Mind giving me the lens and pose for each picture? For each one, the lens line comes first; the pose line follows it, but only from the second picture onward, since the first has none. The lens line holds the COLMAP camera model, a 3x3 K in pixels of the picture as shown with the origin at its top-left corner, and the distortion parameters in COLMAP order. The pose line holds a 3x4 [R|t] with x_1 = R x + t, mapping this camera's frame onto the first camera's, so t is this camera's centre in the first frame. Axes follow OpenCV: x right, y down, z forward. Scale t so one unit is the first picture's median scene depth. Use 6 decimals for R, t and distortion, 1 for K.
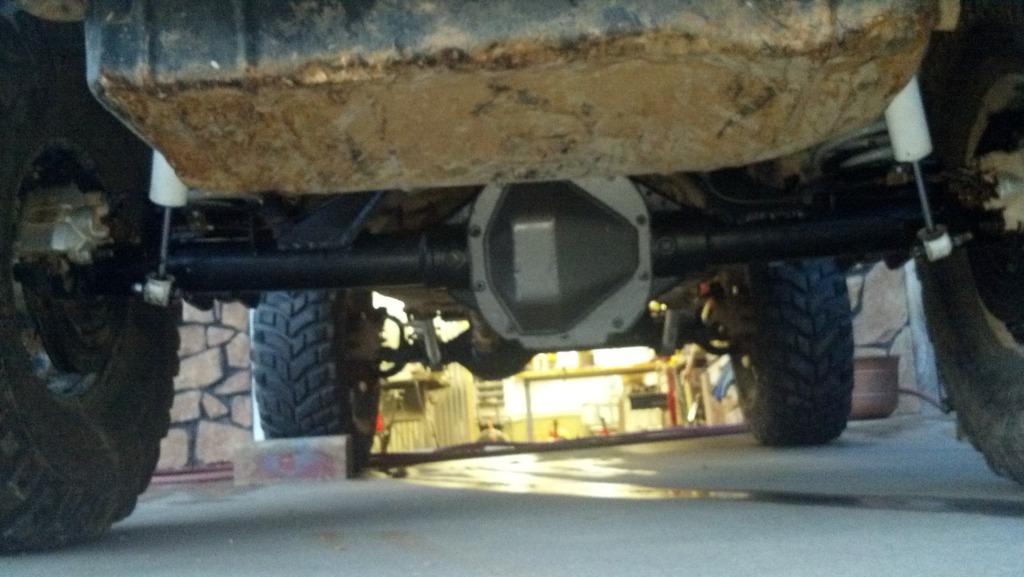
lens RADIAL K [[1104.0, 0, 506.3], [0, 1104.0, 293.2], [0, 0, 1]] dist [0.139732, -0.553960]
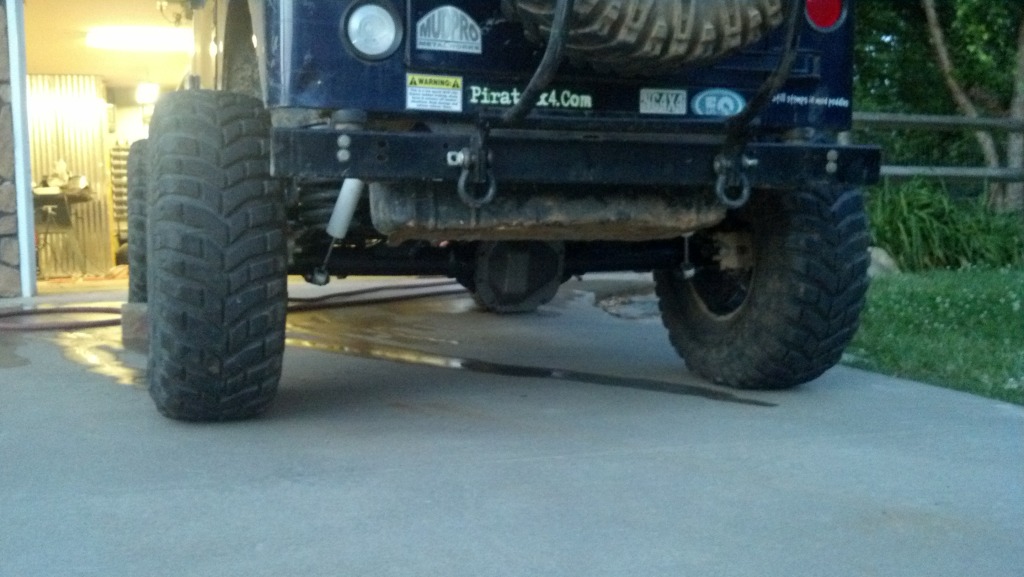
lens RADIAL K [[1104.0, 0, 506.3], [0, 1104.0, 293.2], [0, 0, 1]] dist [0.139732, -0.553960]
pose [[0.922843, 0.024542, 0.384394, -0.771032], [-0.095122, 0.981578, 0.165698, -0.328882], [-0.373246, -0.189478, 0.908177, -0.831967]]
